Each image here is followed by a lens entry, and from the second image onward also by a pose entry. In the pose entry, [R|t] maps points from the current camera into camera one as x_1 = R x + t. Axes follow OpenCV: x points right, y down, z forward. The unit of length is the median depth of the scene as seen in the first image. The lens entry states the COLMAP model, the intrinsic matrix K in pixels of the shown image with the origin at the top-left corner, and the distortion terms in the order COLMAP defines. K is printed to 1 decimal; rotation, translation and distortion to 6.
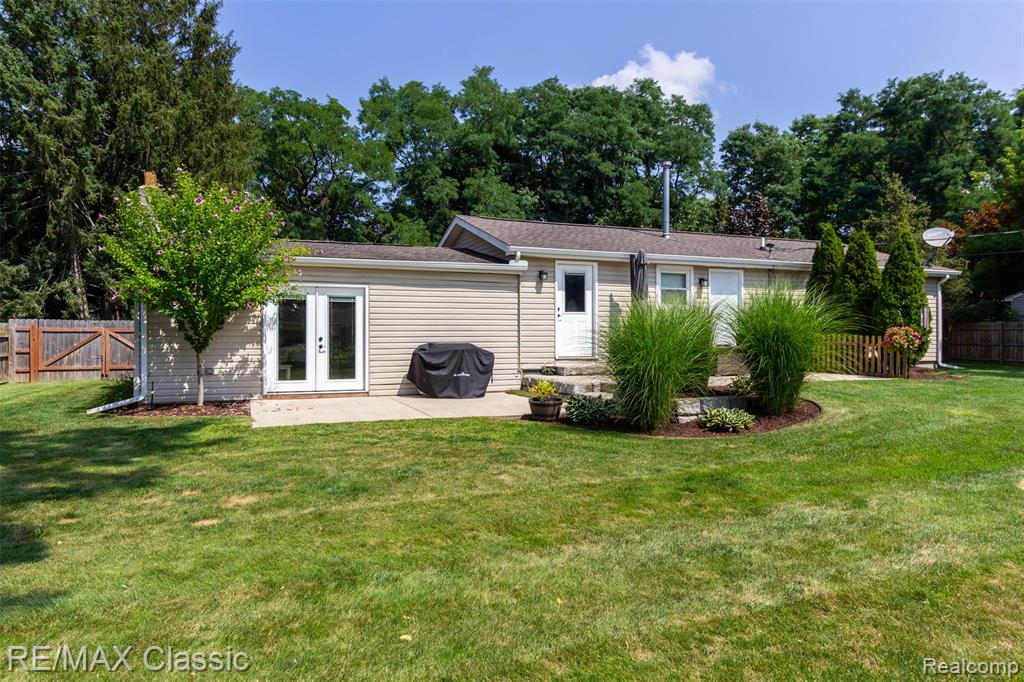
lens RADIAL K [[660.9, 0, 507.4], [0, 660.9, 337.4], [0, 0, 1]] dist [0.000746, 0.000553]
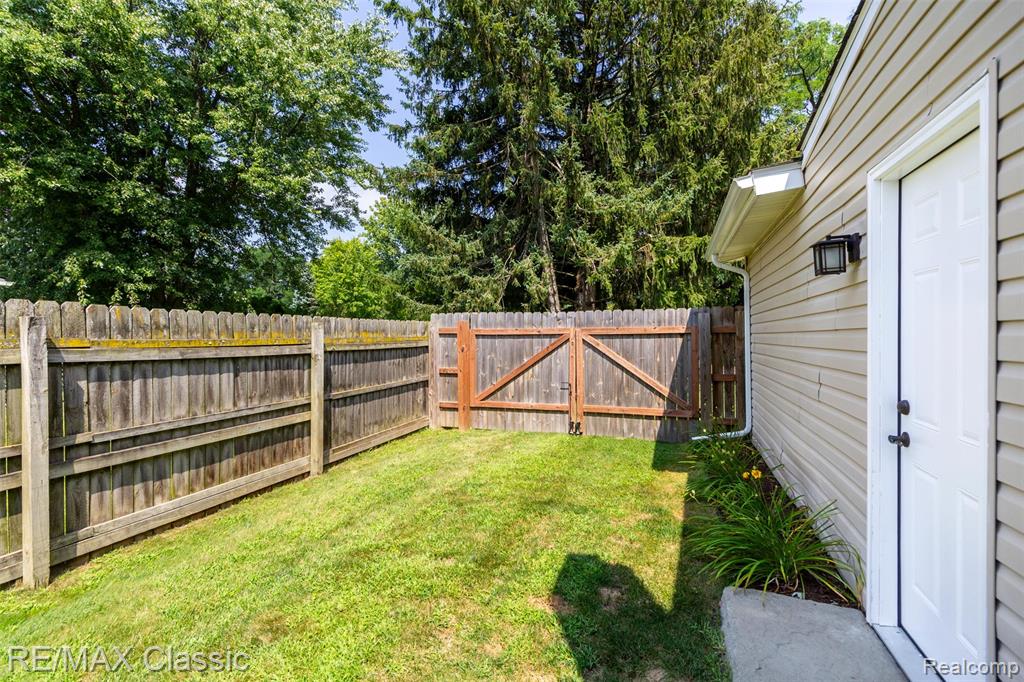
lens RADIAL K [[483.0, 0, 509.5], [0, 483.0, 341.7], [0, 0, 1]] dist [0.002282, 0.000132]
pose [[0.756668, -0.004617, -0.653783, -0.416533], [0.006973, 0.999975, 0.001008, -0.003784], [0.653762, -0.005322, 0.756681, 0.705675]]
